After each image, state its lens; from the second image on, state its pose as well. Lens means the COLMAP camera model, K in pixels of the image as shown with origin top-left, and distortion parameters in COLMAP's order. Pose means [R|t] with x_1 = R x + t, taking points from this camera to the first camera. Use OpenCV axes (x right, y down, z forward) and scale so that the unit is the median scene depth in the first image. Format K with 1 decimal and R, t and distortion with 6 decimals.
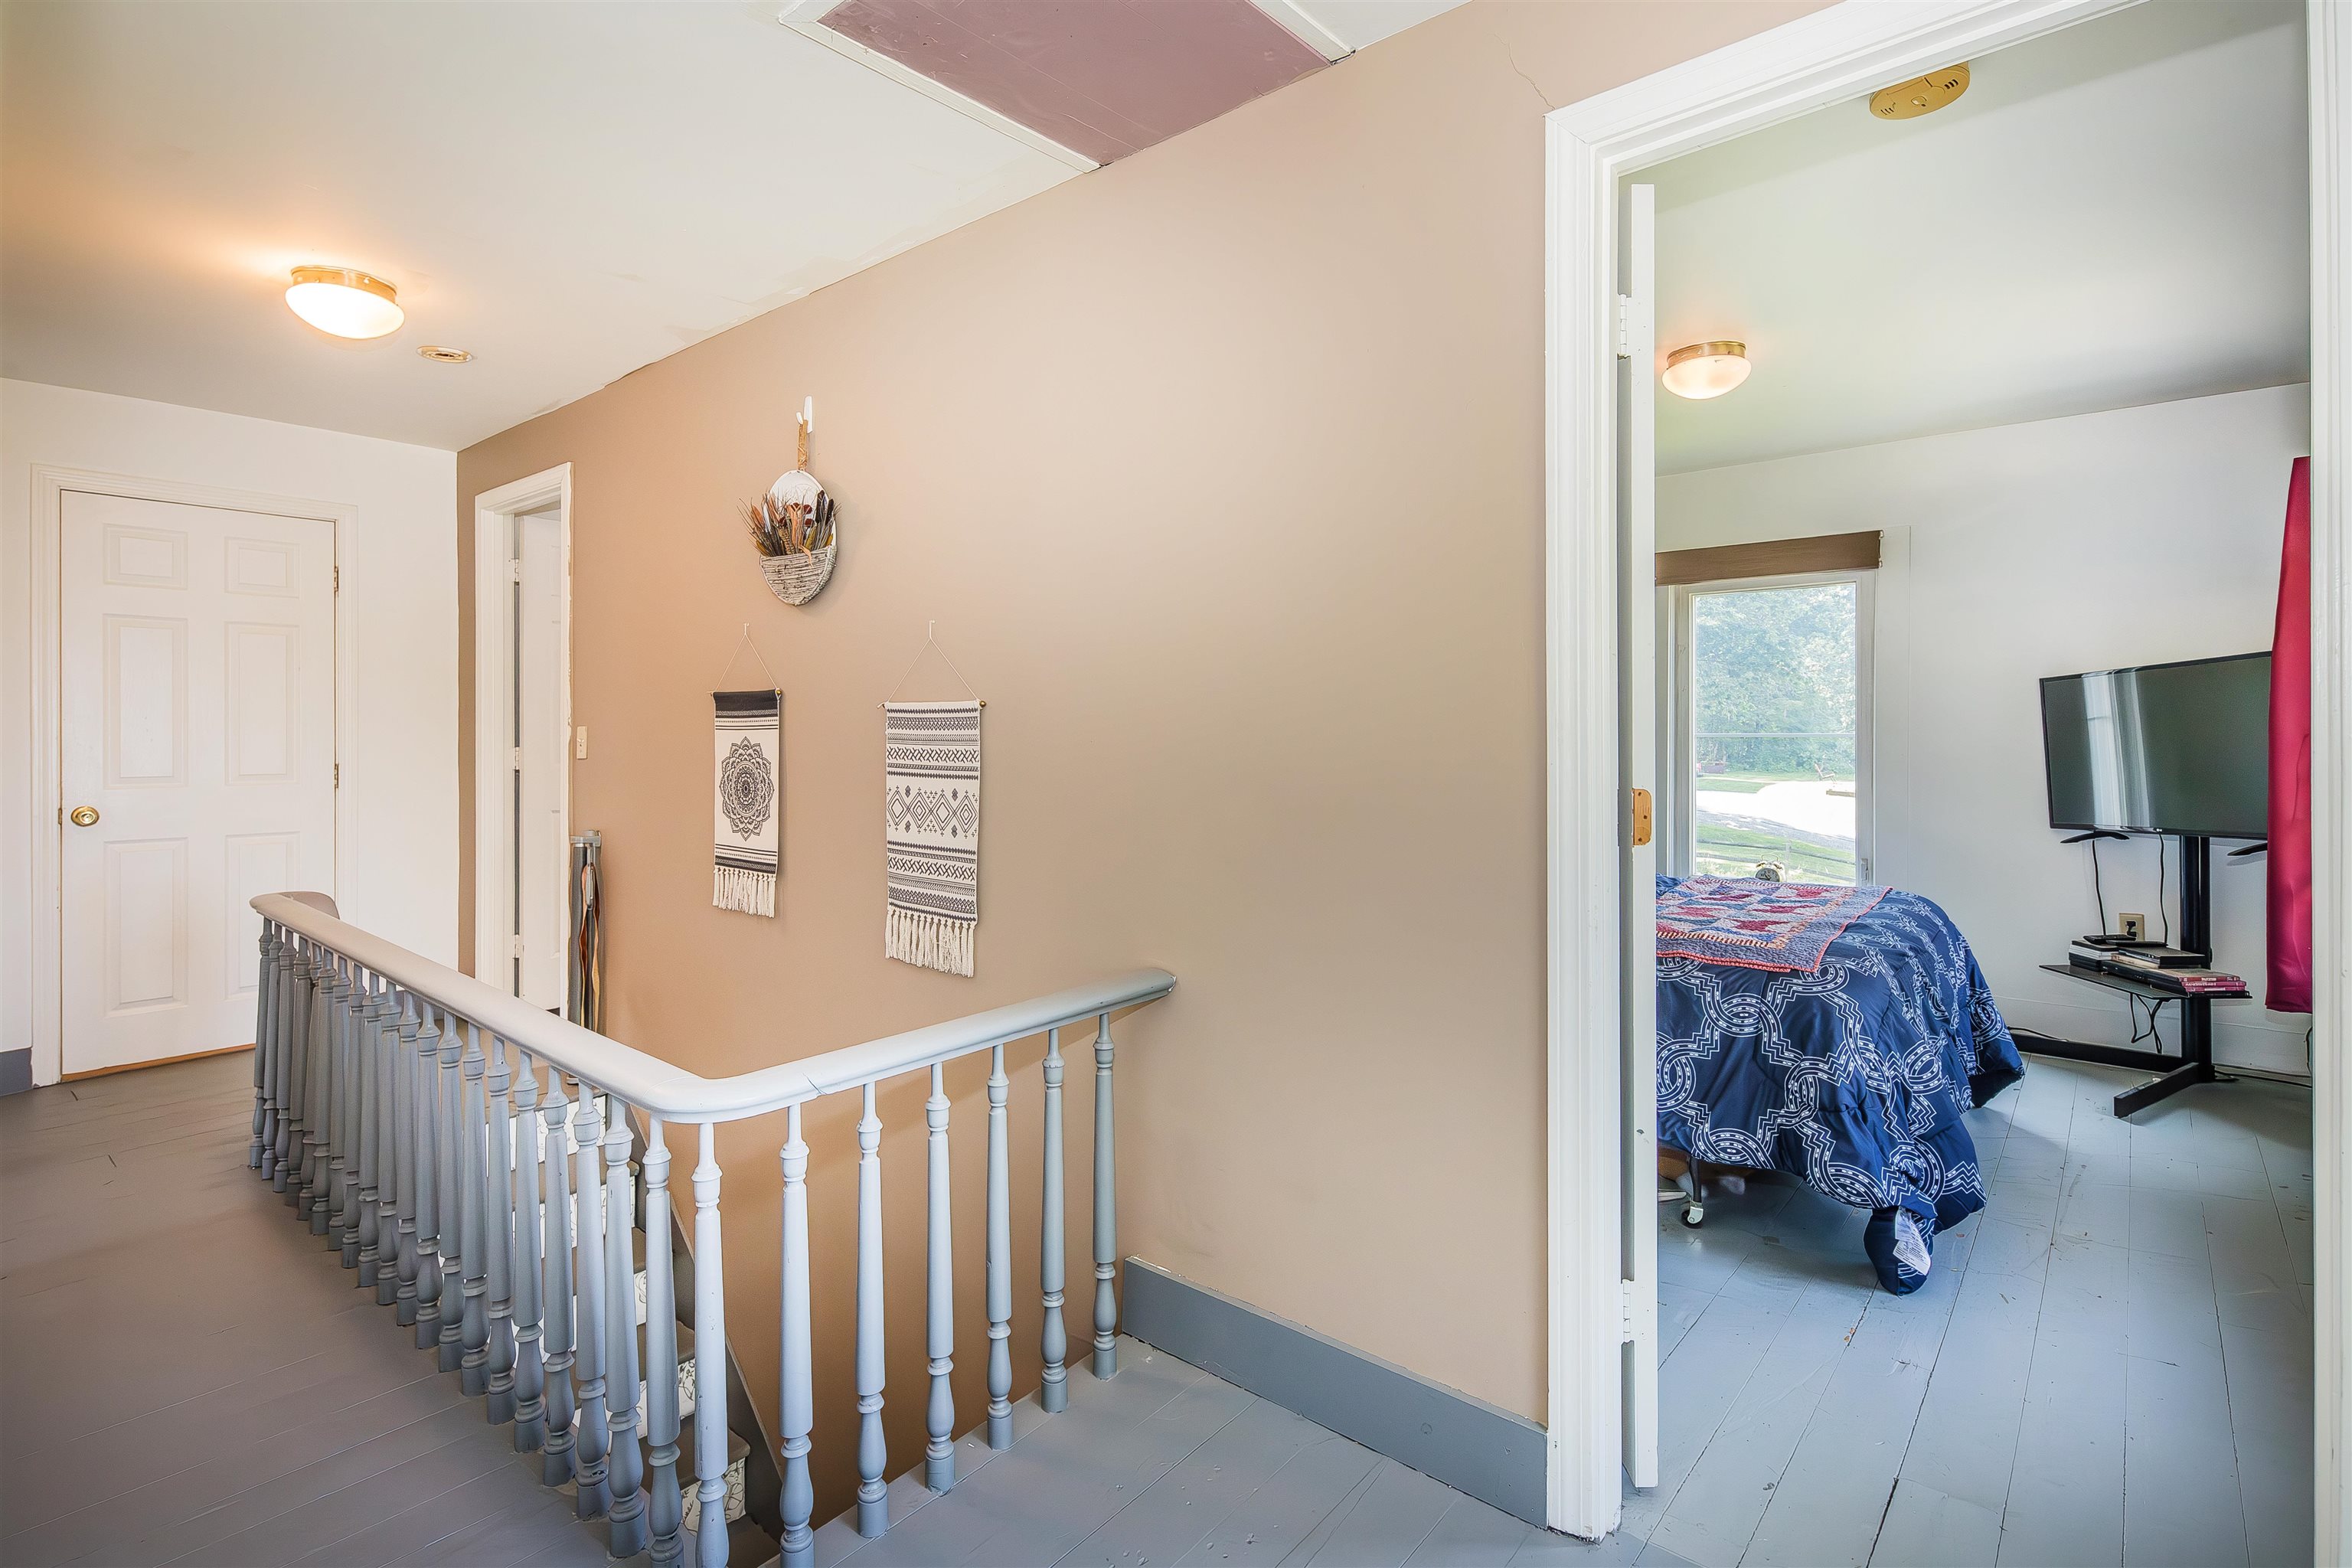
lens RADIAL K [[1149.3, 0, 1171.1], [0, 1149.3, 778.0], [0, 0, 1]] dist [0.006831, -0.001364]
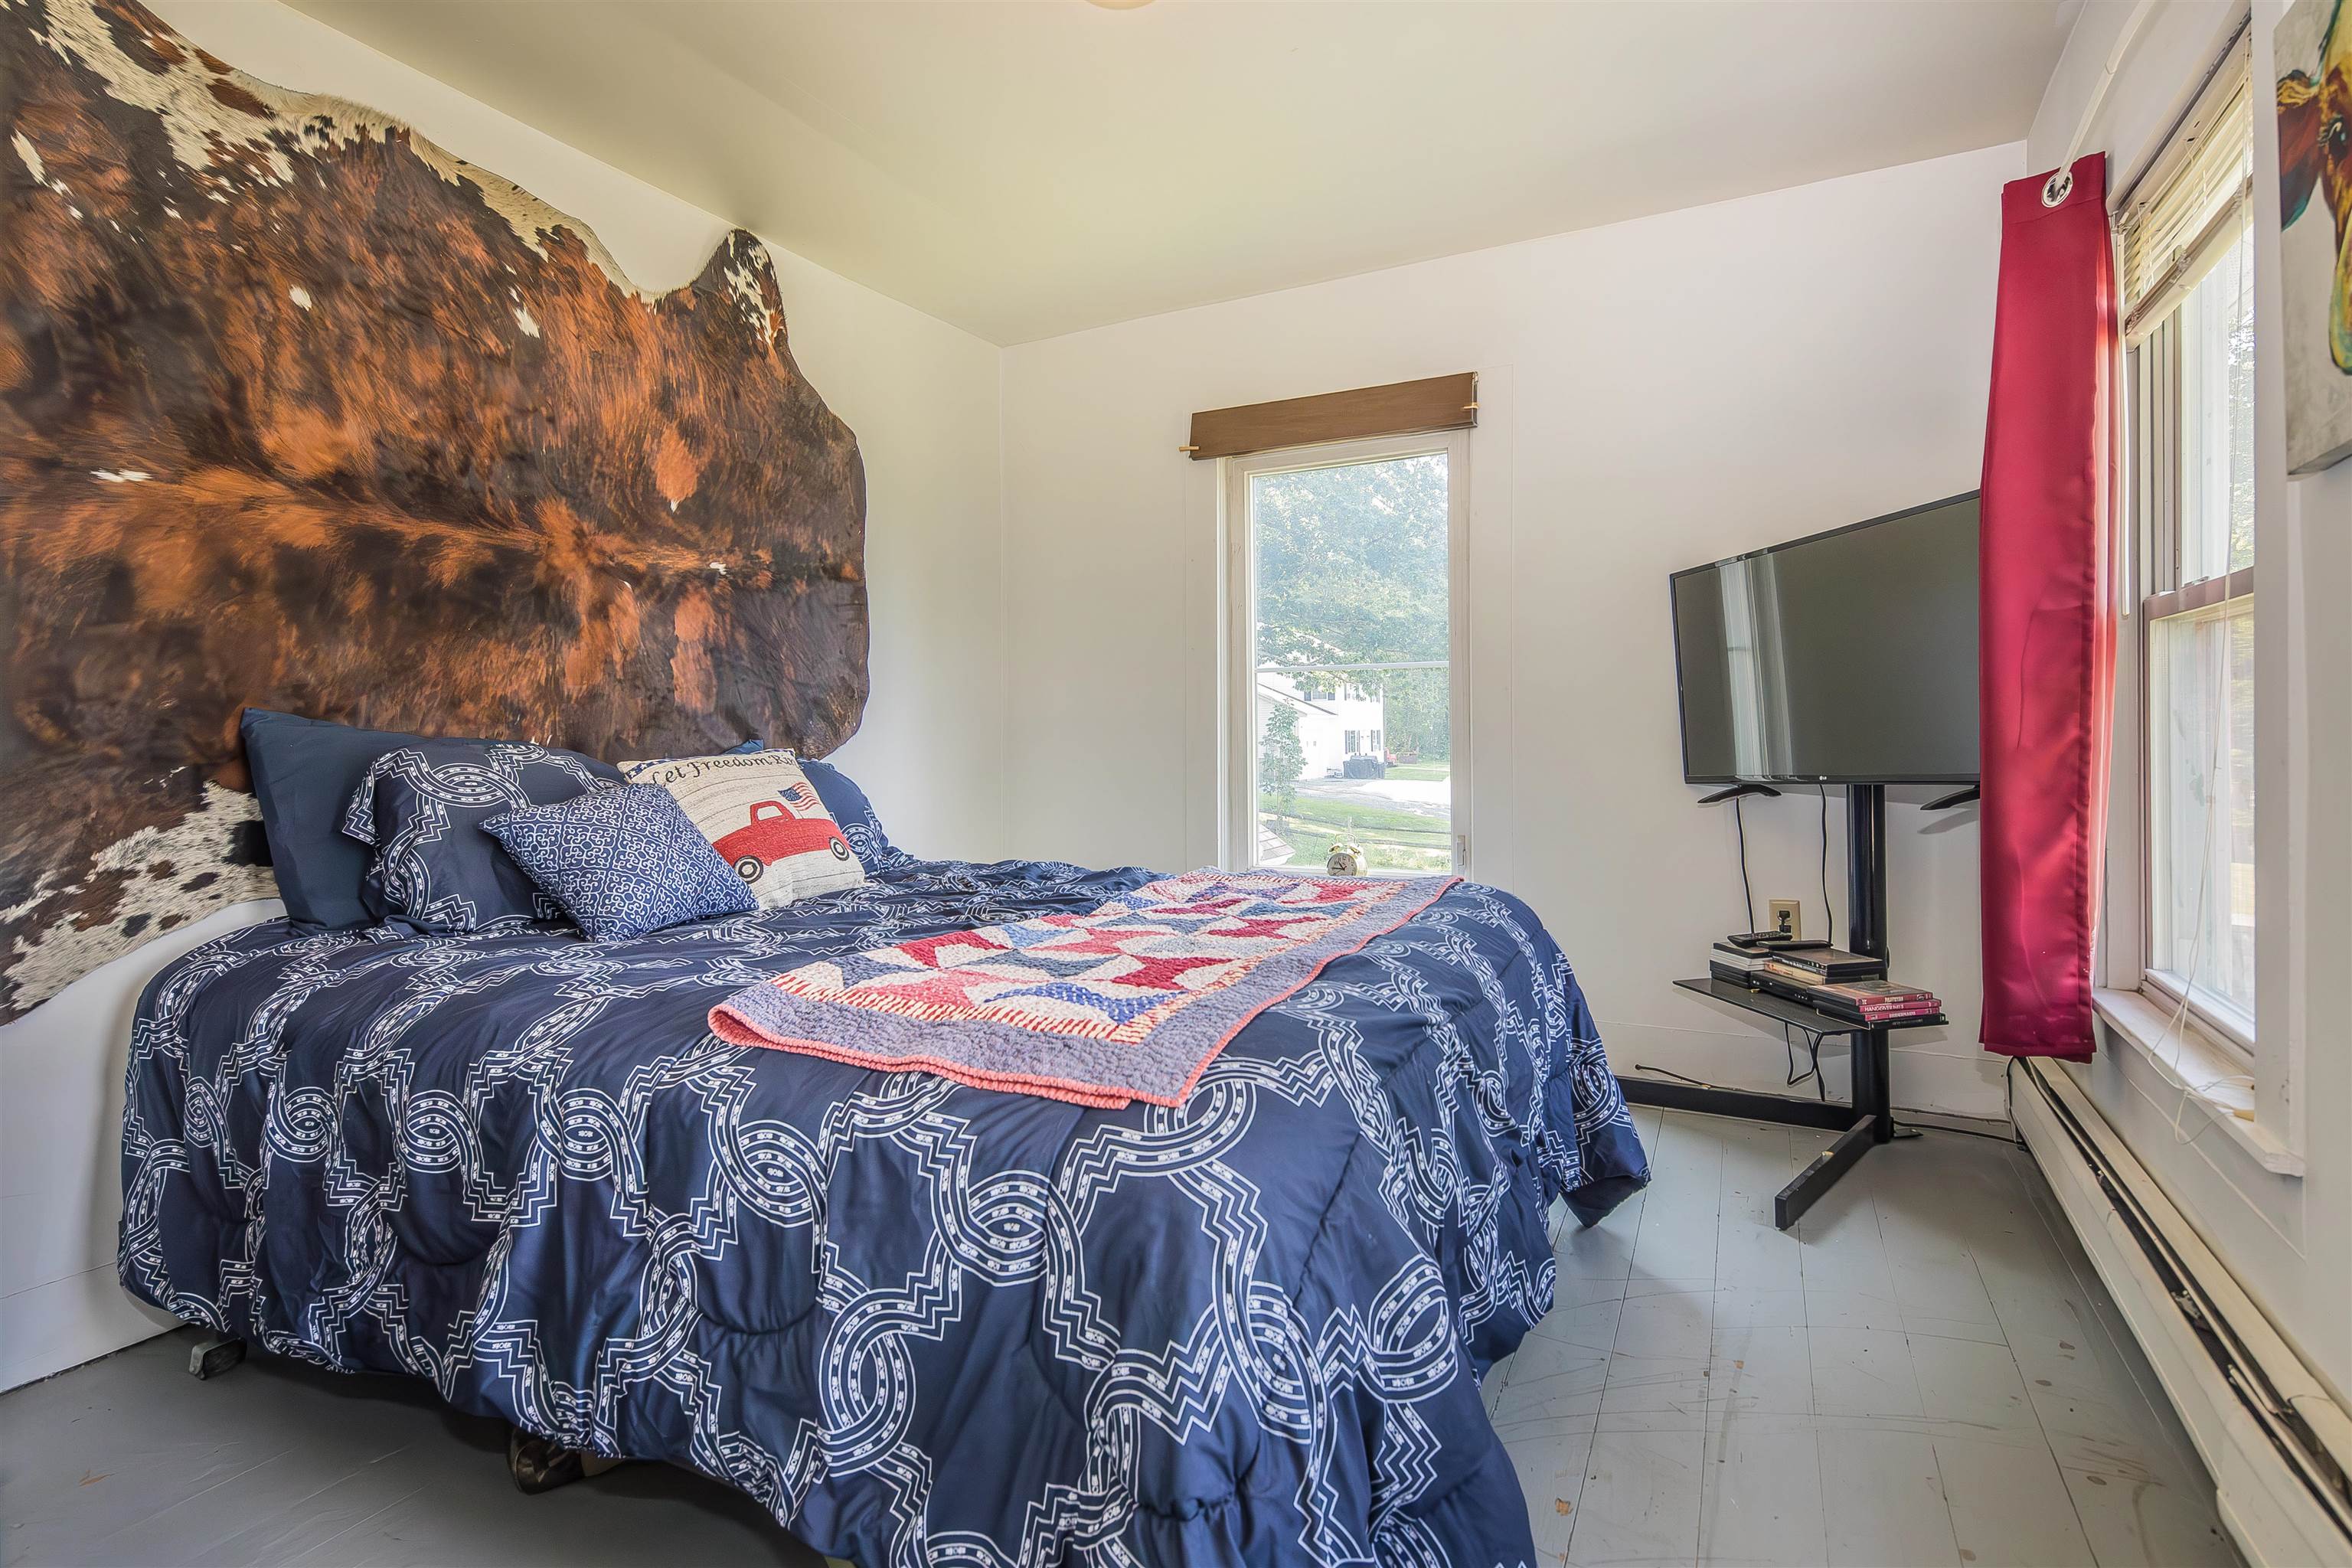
lens RADIAL K [[1149.3, 0, 1182.0], [0, 1149.3, 789.8], [0, 0, 1]] dist [0.006831, -0.001364]
pose [[0.971999, -0.019020, 0.234214, 0.361755], [0.016671, 0.999789, 0.012004, 0.040511], [-0.234393, -0.007763, 0.972111, 0.470113]]
